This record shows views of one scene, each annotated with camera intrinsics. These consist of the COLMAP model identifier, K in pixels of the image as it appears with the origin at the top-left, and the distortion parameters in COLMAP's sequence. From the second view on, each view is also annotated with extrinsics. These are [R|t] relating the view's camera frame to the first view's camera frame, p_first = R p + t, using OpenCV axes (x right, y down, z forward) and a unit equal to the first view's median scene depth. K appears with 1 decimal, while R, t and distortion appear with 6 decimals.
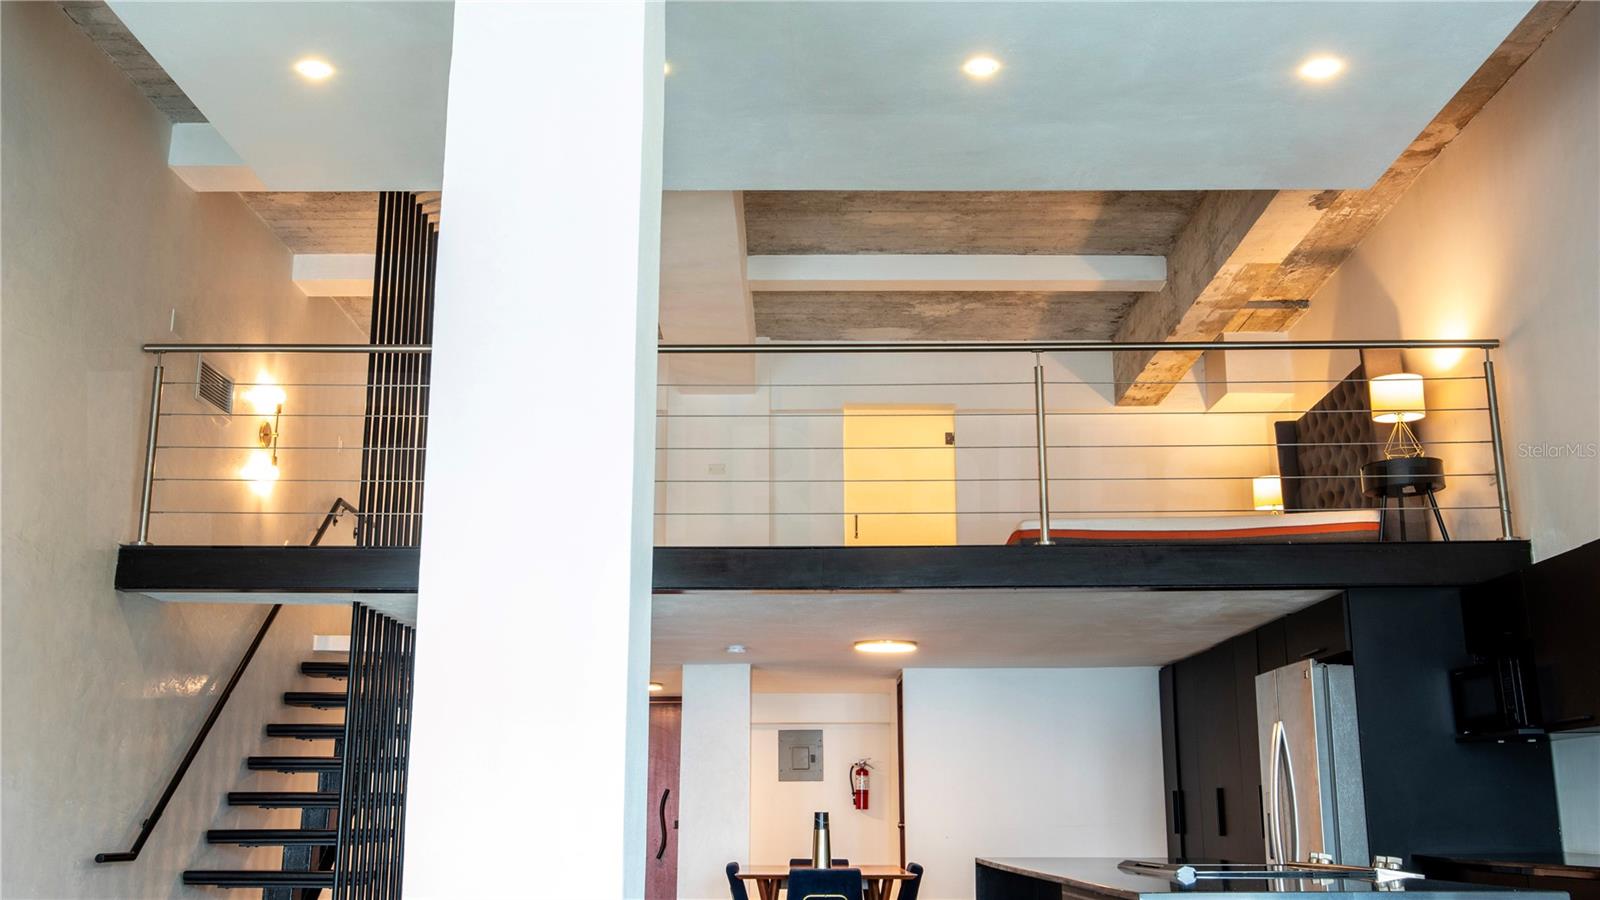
lens RADIAL K [[1612.1, 0, 800.0], [0, 1612.1, 450.0], [0, 0, 1]] dist [0.008238, 0.012344]
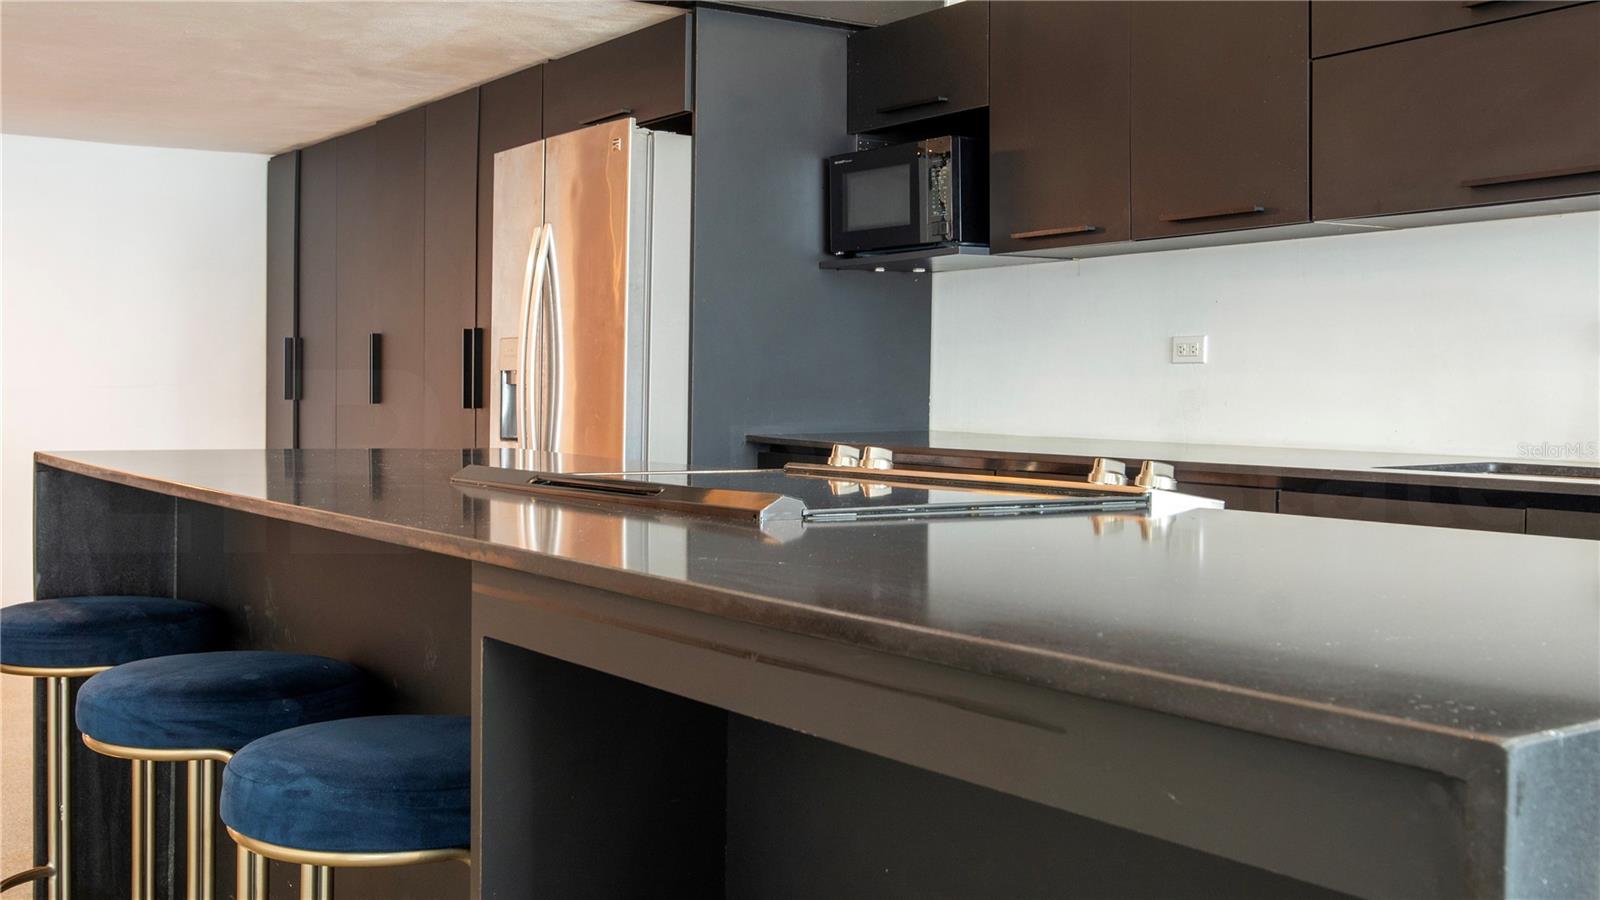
lens RADIAL K [[1612.1, 0, 800.0], [0, 1612.1, 450.0], [0, 0, 1]] dist [0.008238, 0.012344]
pose [[0.813764, -0.010324, 0.581103, 0.019913], [-0.142424, 0.965814, 0.216607, 0.109613], [-0.563474, -0.259030, 0.784475, 0.465022]]
